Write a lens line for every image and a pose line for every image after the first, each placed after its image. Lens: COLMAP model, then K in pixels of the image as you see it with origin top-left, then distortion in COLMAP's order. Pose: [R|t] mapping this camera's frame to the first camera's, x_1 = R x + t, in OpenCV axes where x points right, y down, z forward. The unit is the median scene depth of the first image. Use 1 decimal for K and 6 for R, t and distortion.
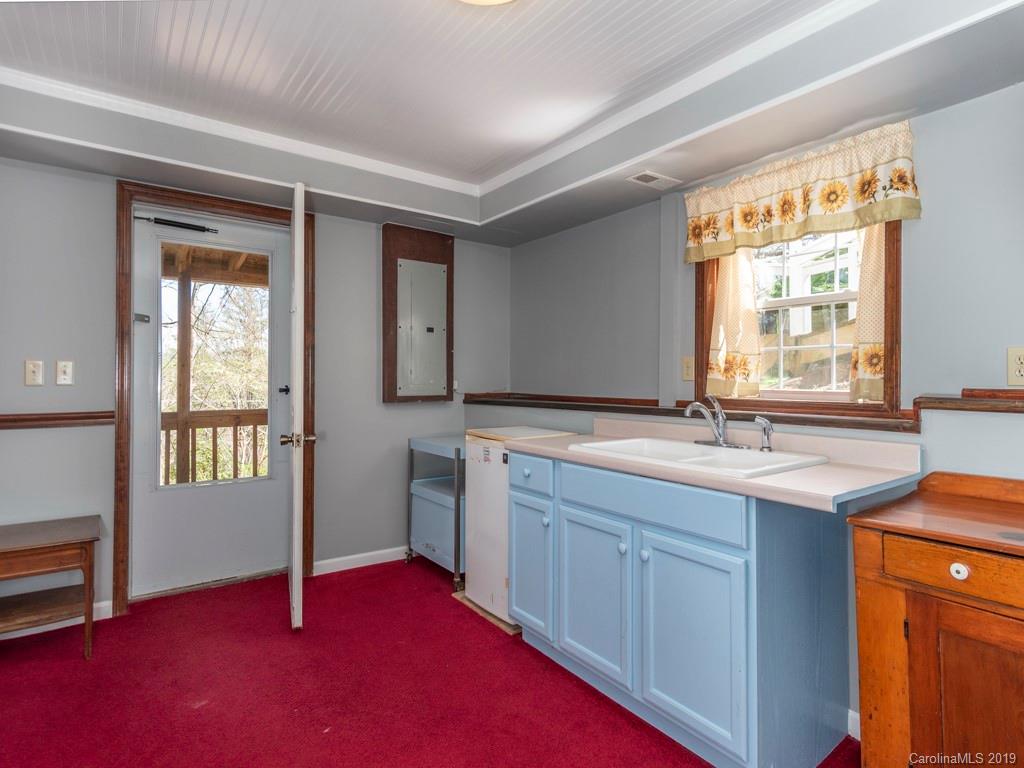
lens RADIAL K [[545.5, 0, 514.2], [0, 545.5, 378.0], [0, 0, 1]] dist [0.008011, -0.001023]
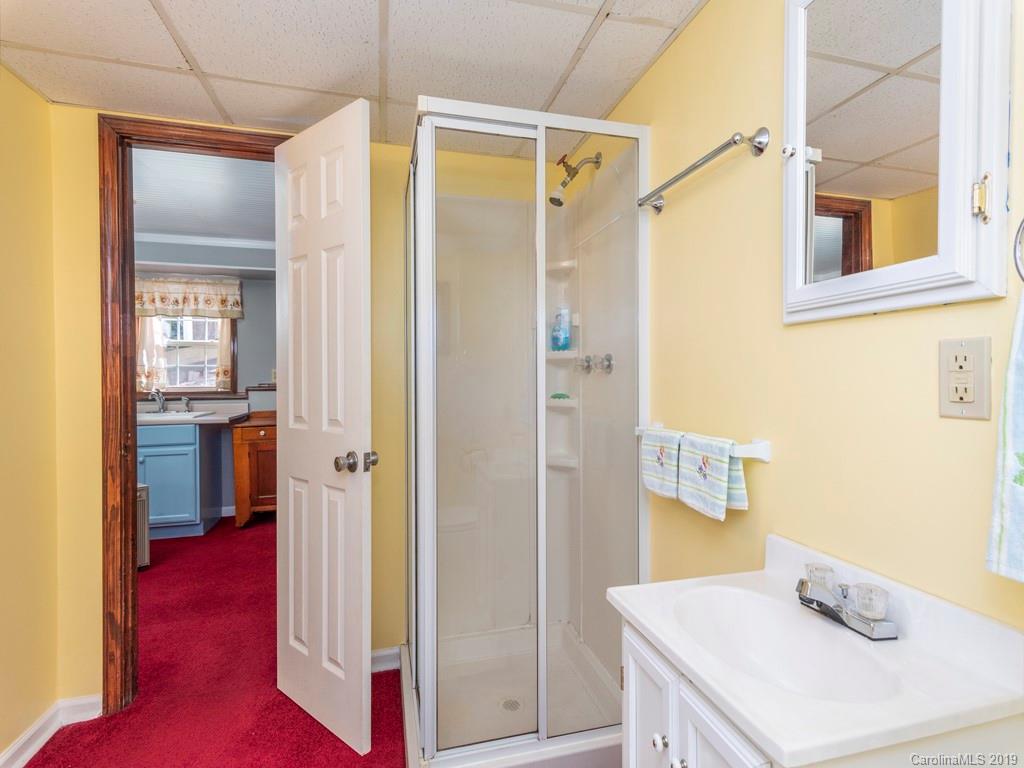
lens RADIAL K [[498.7, 0, 514.8], [0, 498.7, 379.0], [0, 0, 1]] dist [0.010132, 0.003003]
pose [[0.375237, -0.013392, 0.926832, -0.929571], [0.002138, 0.999905, 0.013582, -0.033454], [-0.926927, -0.003115, 0.375230, -1.026983]]
